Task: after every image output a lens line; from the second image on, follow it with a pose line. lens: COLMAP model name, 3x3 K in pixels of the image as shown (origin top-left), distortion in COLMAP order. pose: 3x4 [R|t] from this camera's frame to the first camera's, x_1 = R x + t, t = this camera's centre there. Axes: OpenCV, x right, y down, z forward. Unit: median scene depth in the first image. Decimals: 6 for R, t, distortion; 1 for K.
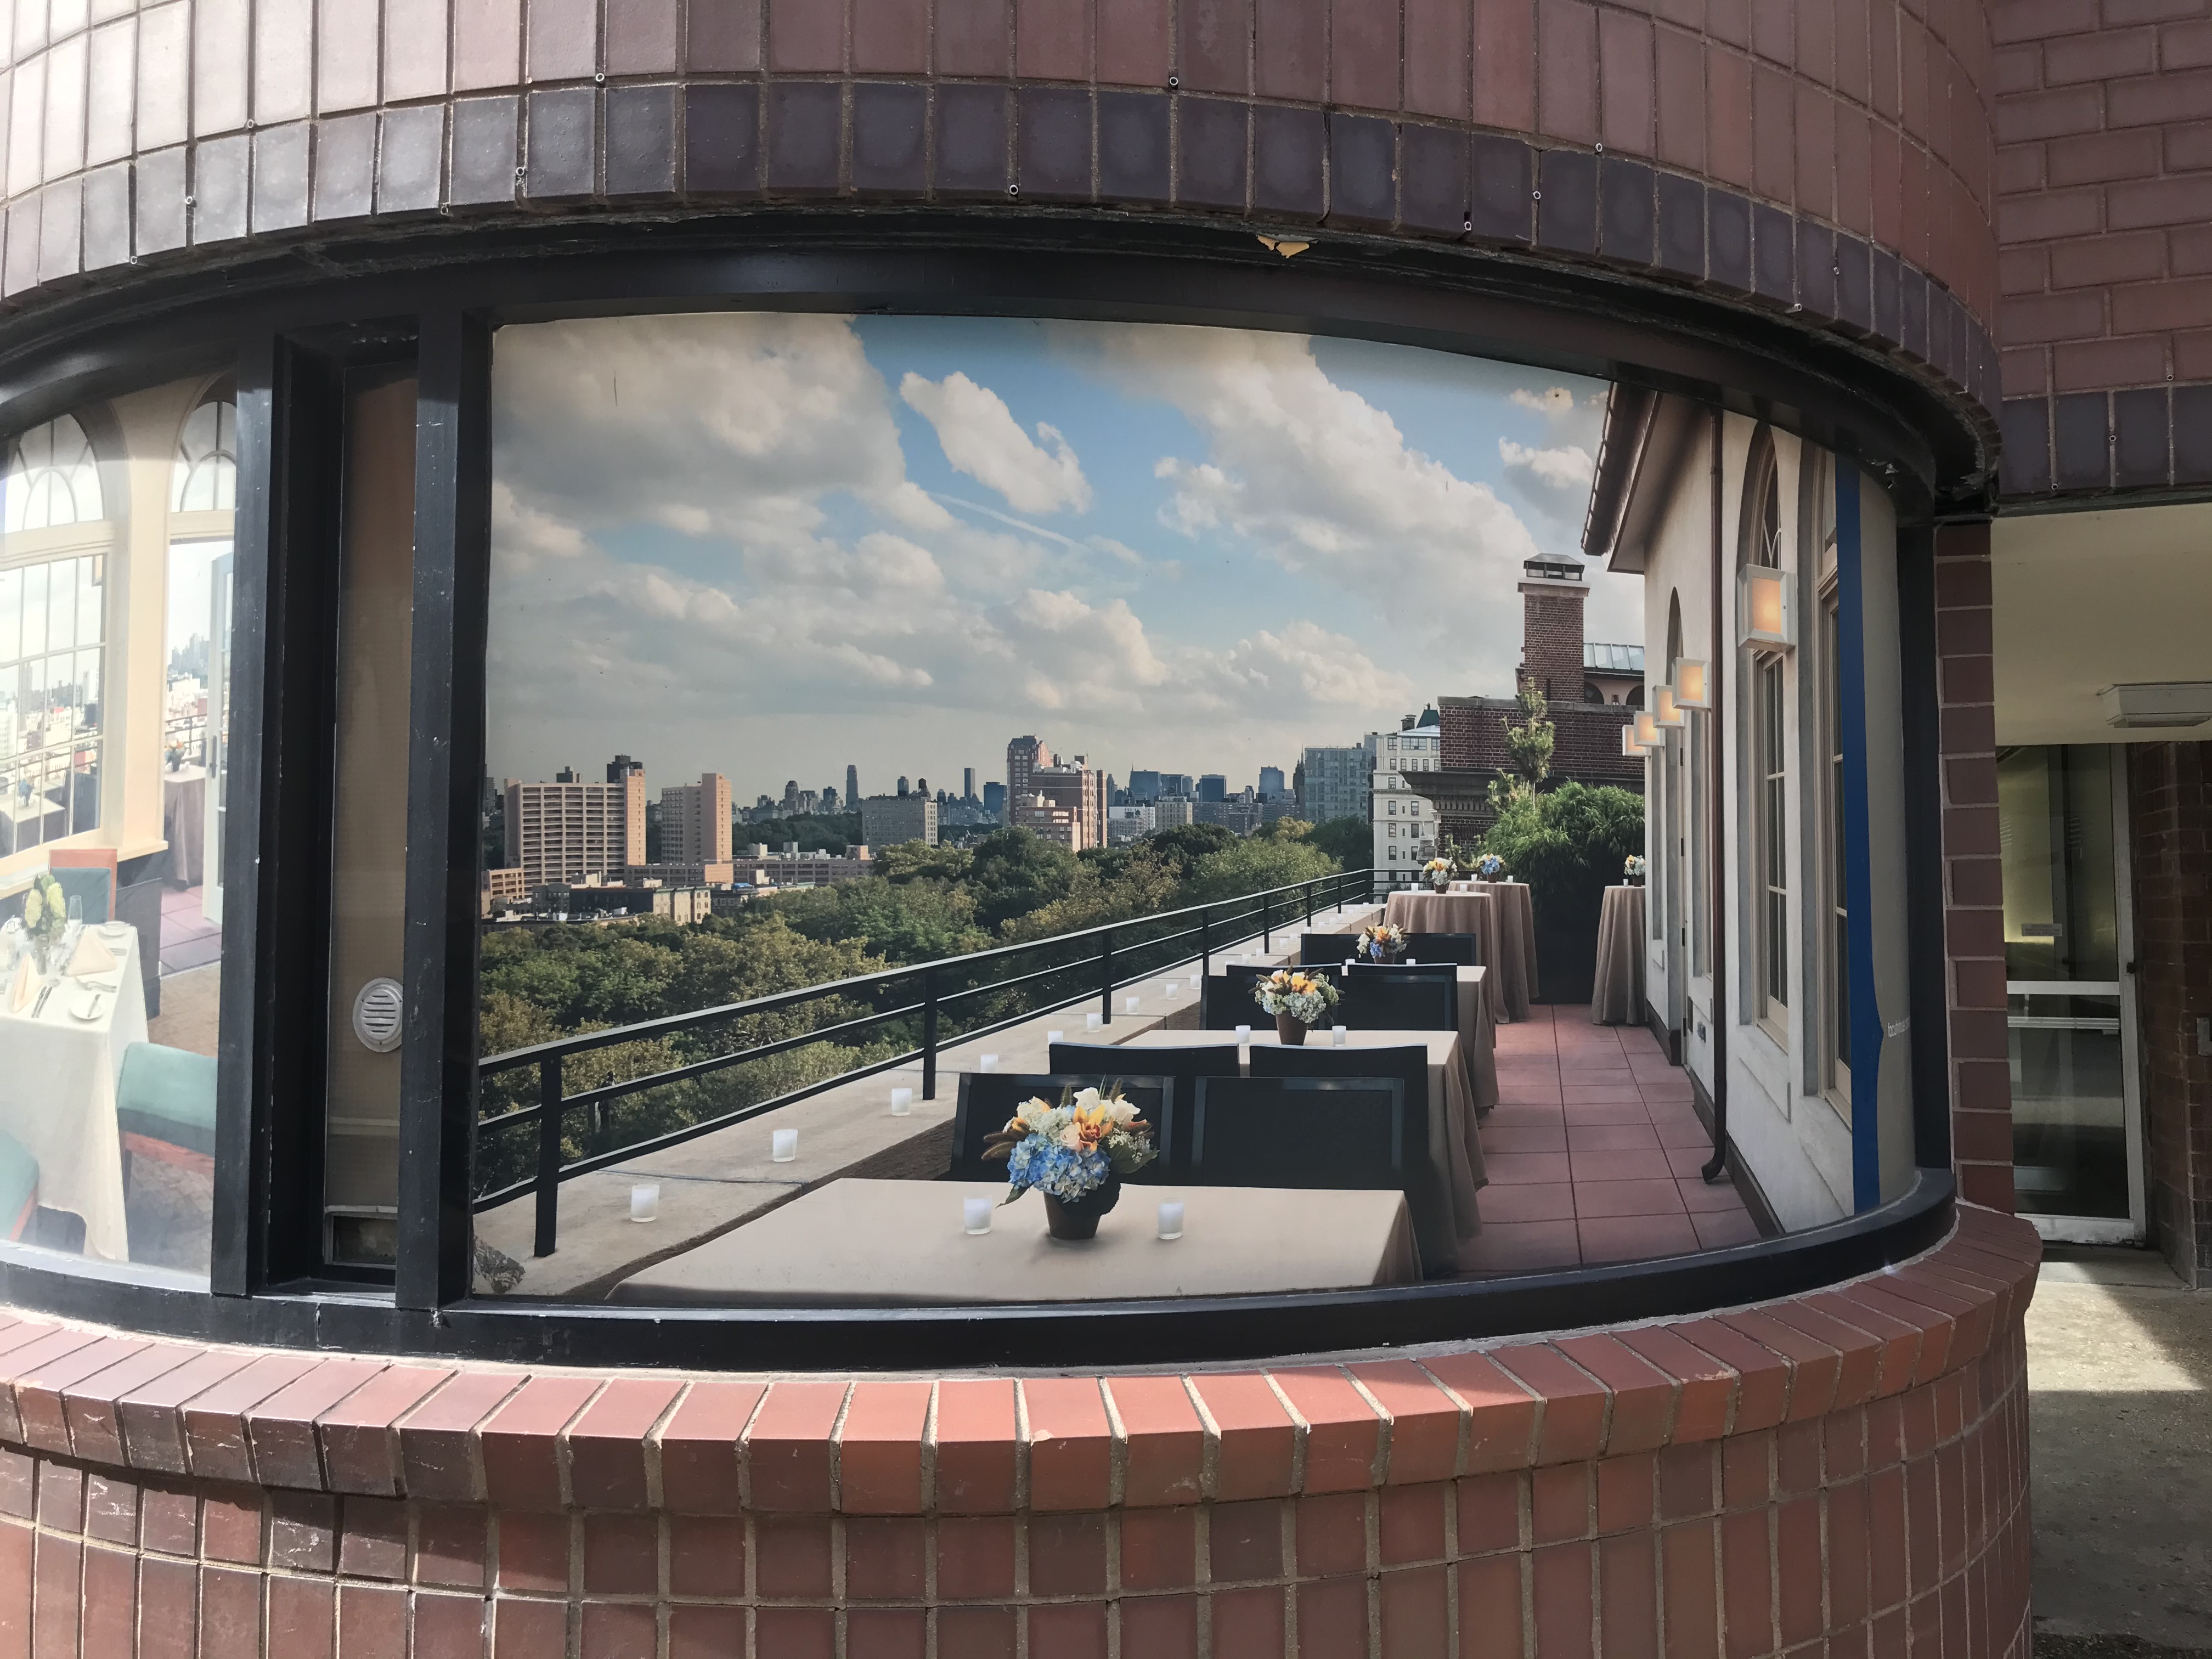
lens RADIAL K [[1774.0, 0, 1105.9], [0, 1774.0, 833.6], [0, 0, 1]] dist [-0.006002, -0.005659]
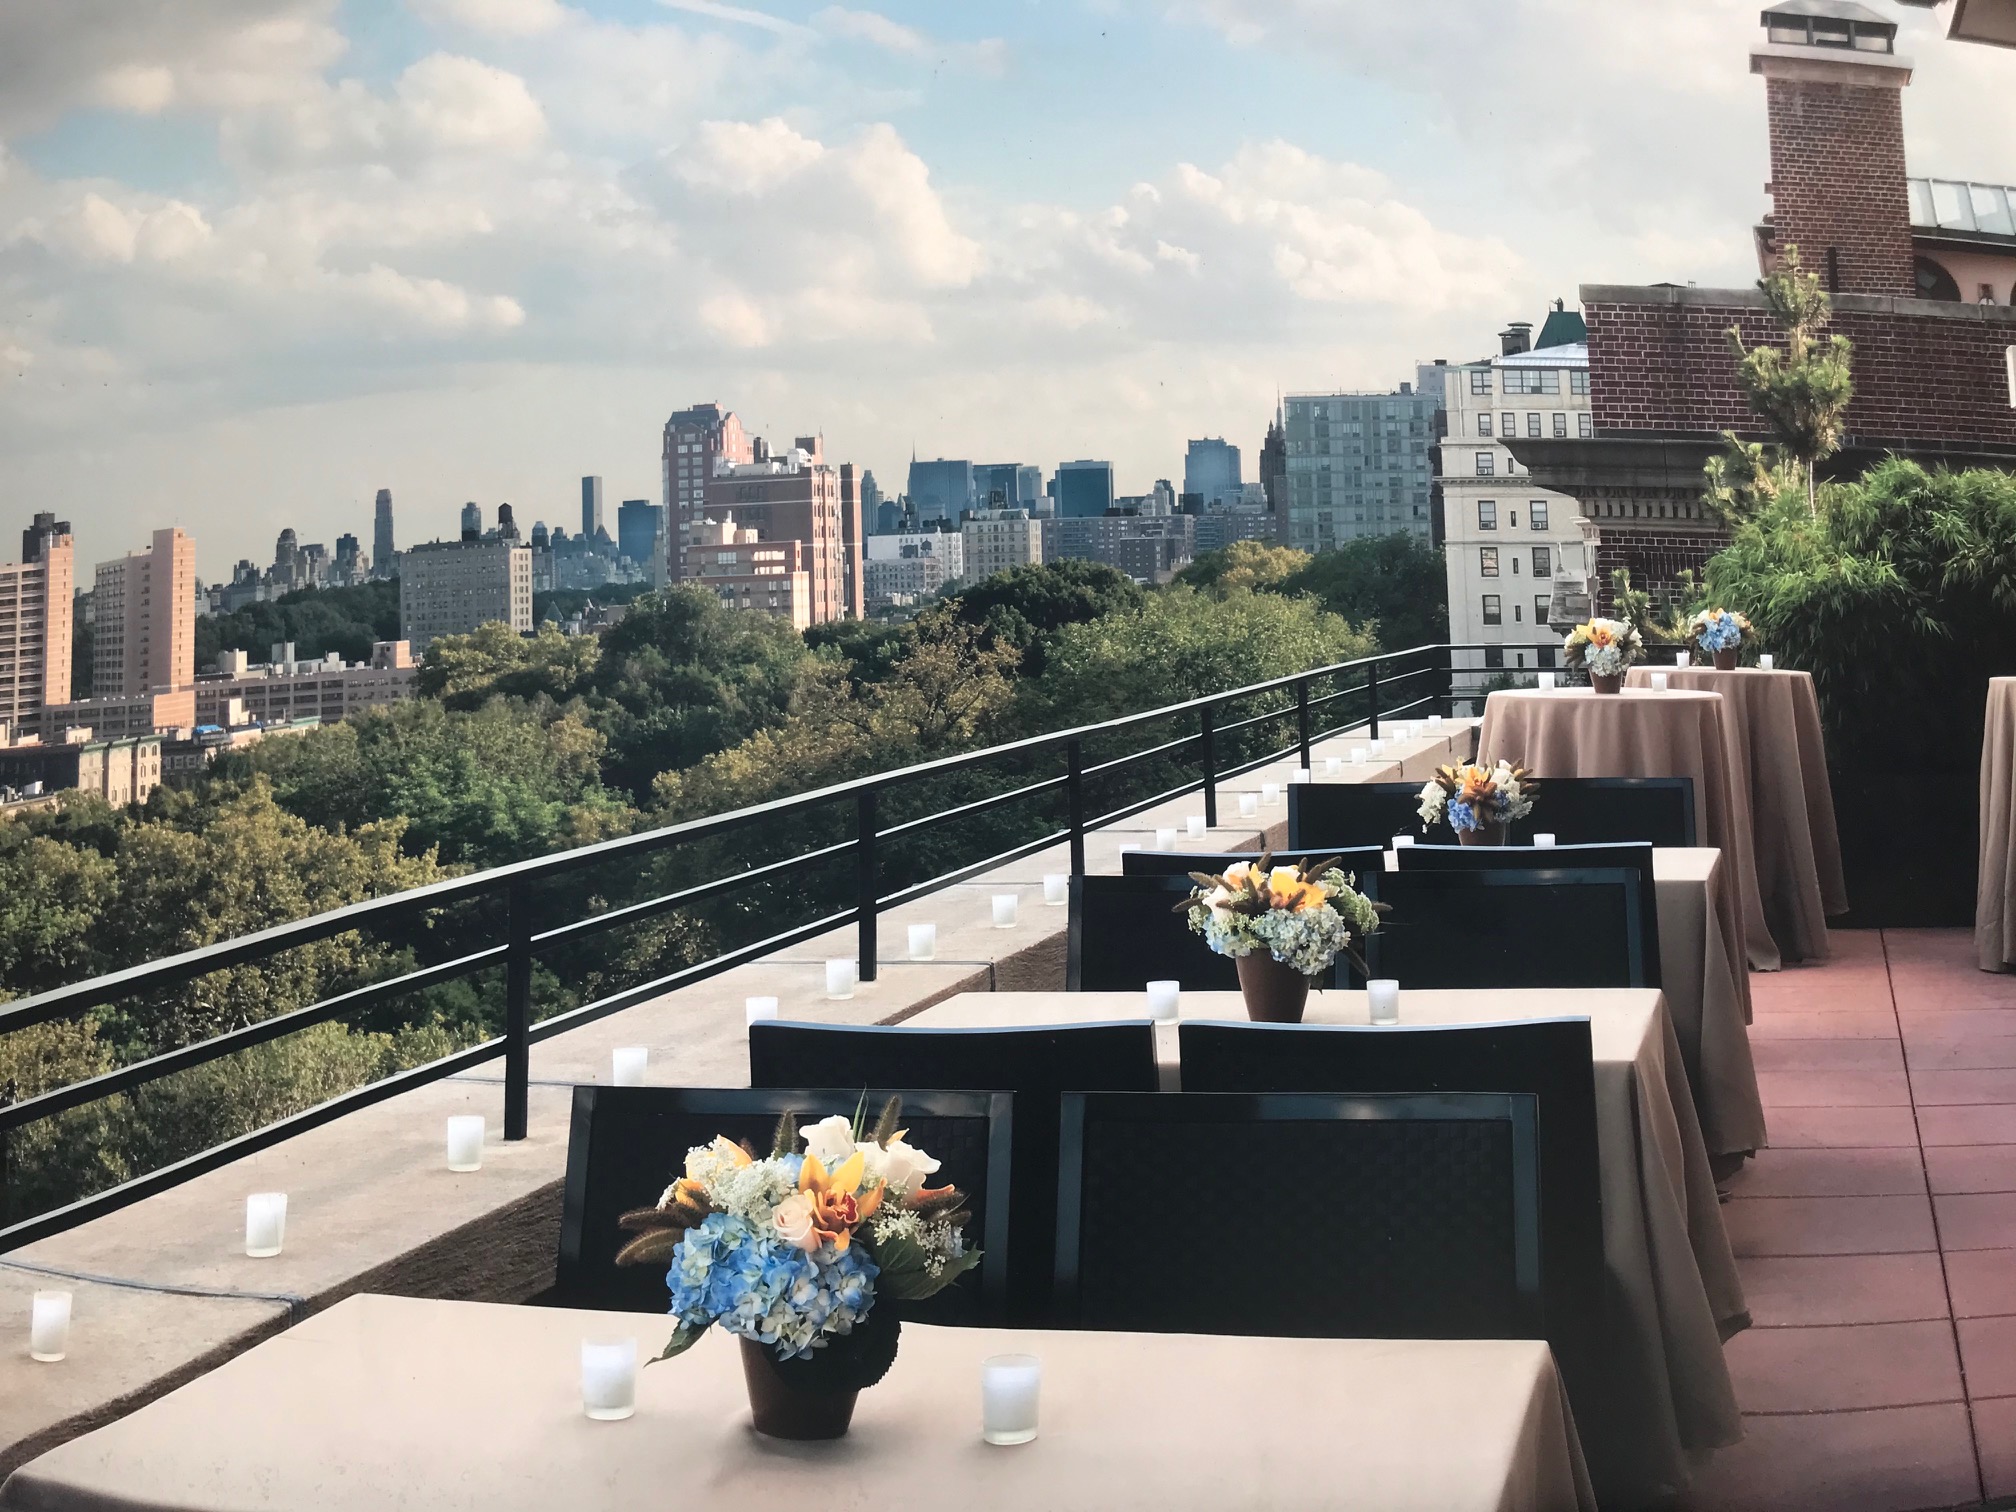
lens RADIAL K [[1616.8, 0, 1008.3], [0, 1616.8, 755.7], [0, 0, 1]] dist [-0.006002, -0.005659]
pose [[0.971106, -0.045061, -0.234356, 0.141574], [0.036276, 0.998473, -0.041665, 0.065366], [0.235876, 0.031959, 0.971258, 0.578136]]
